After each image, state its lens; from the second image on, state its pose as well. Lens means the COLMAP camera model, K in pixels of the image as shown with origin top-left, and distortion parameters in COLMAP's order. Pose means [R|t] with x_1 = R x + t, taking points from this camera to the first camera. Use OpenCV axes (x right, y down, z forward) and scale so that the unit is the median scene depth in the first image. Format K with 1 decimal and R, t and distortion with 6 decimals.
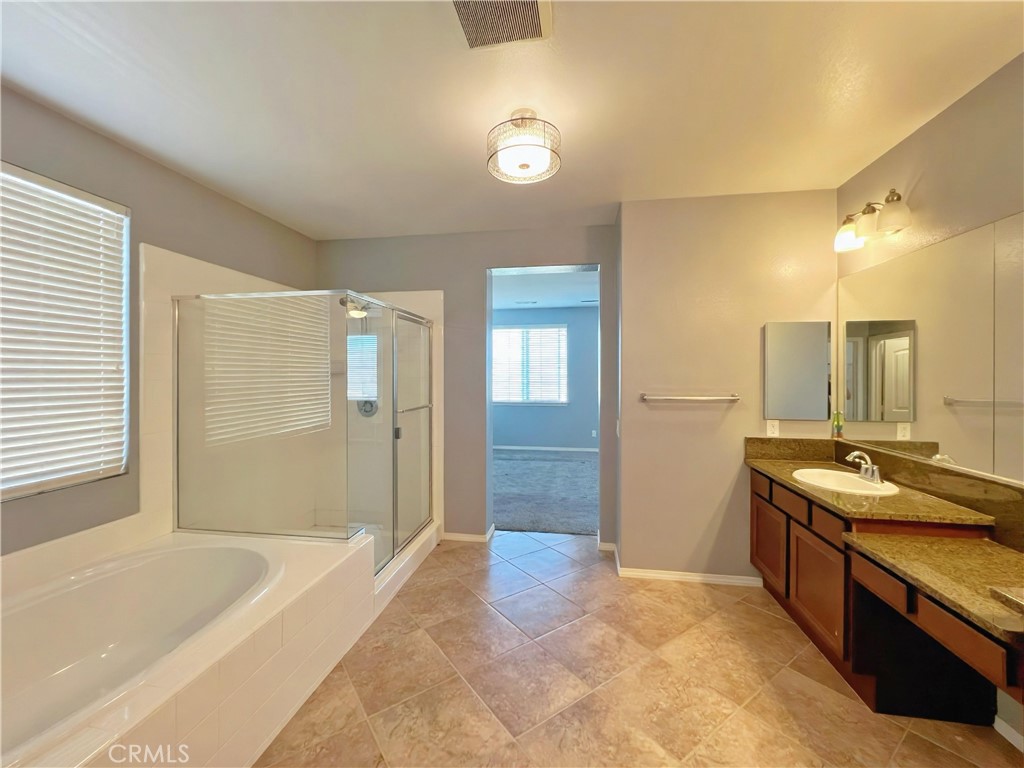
lens RADIAL K [[416.3, 0, 509.8], [0, 416.3, 374.7], [0, 0, 1]] dist [0.000022, 0.000446]
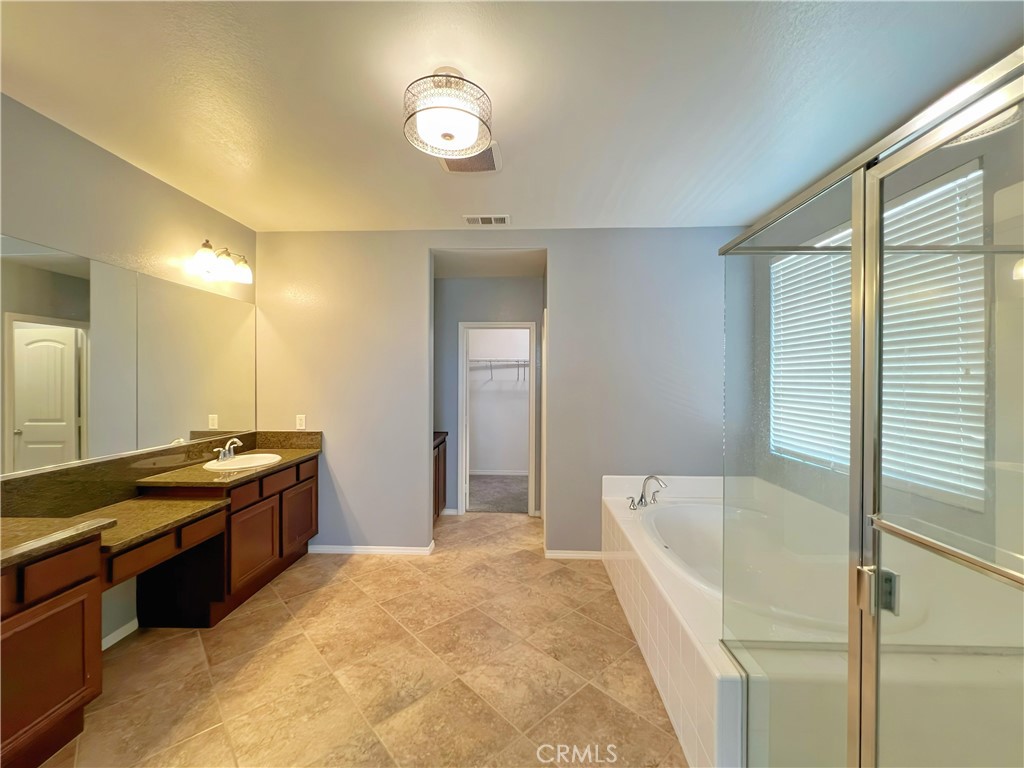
lens RADIAL K [[415.2, 0, 509.7], [0, 415.2, 382.2], [0, 0, 1]] dist [0.000224, 0.000404]
pose [[-0.991592, 0.000394, -0.129405, 0.014352], [-0.000495, 0.999977, 0.006834, -0.002323], [0.129405, 0.006841, -0.991568, 1.583165]]
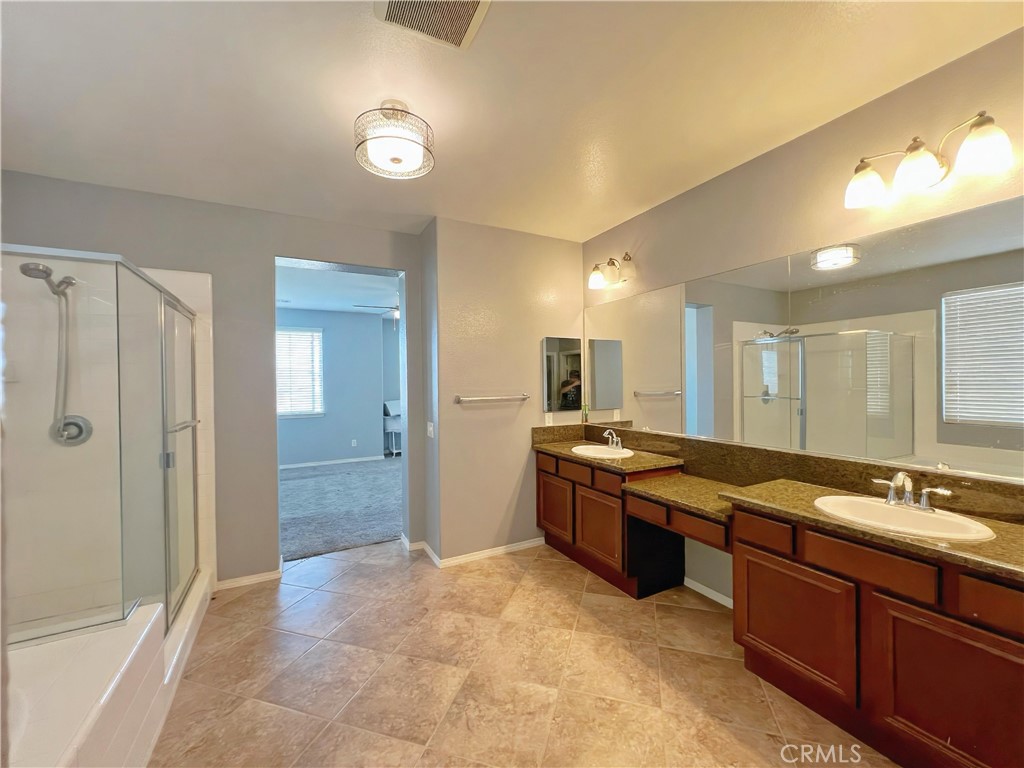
lens RADIAL K [[409.2, 0, 506.9], [0, 409.2, 383.3], [0, 0, 1]] dist [0.001301, 0.000439]
pose [[0.798798, -0.014514, 0.601424, -0.286783], [0.015309, 0.999876, 0.003798, 0.012645], [-0.601405, 0.006173, 0.798921, 0.076672]]
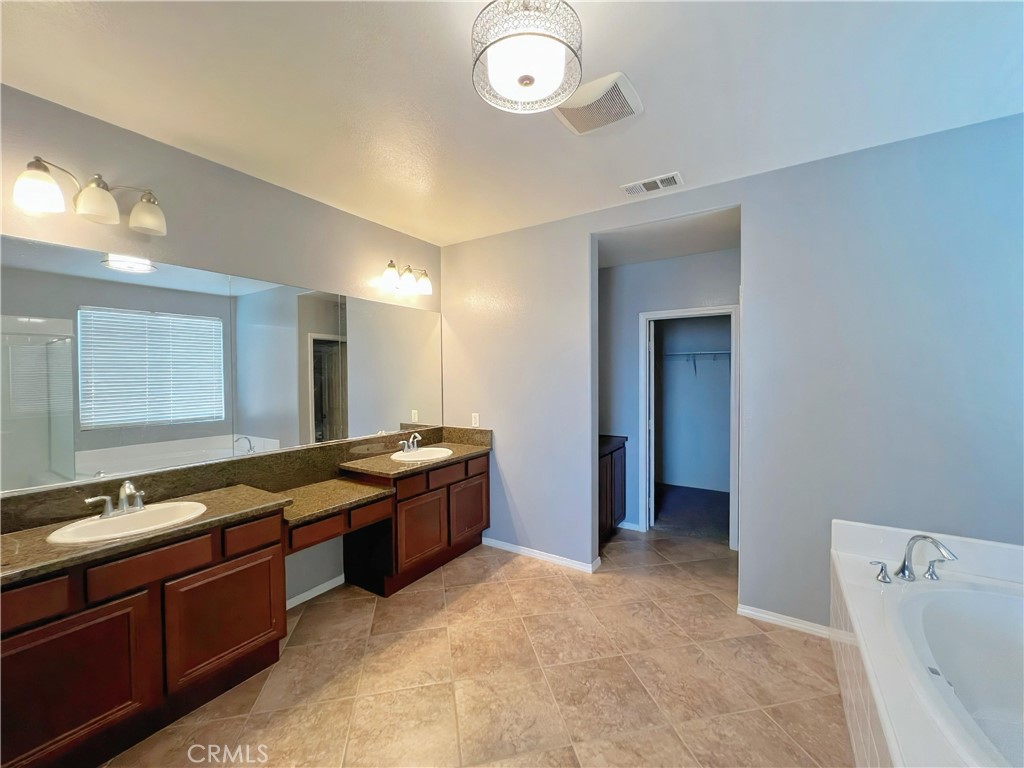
lens RADIAL K [[409.2, 0, 512.0], [0, 409.2, 384.0], [0, 0, 1]] dist [-0.000143, 0.000167]
pose [[-0.919776, -0.000237, 0.392444, -0.173846], [0.008343, 0.999762, 0.020158, -0.016490], [-0.392355, 0.021815, -0.919555, 1.387913]]
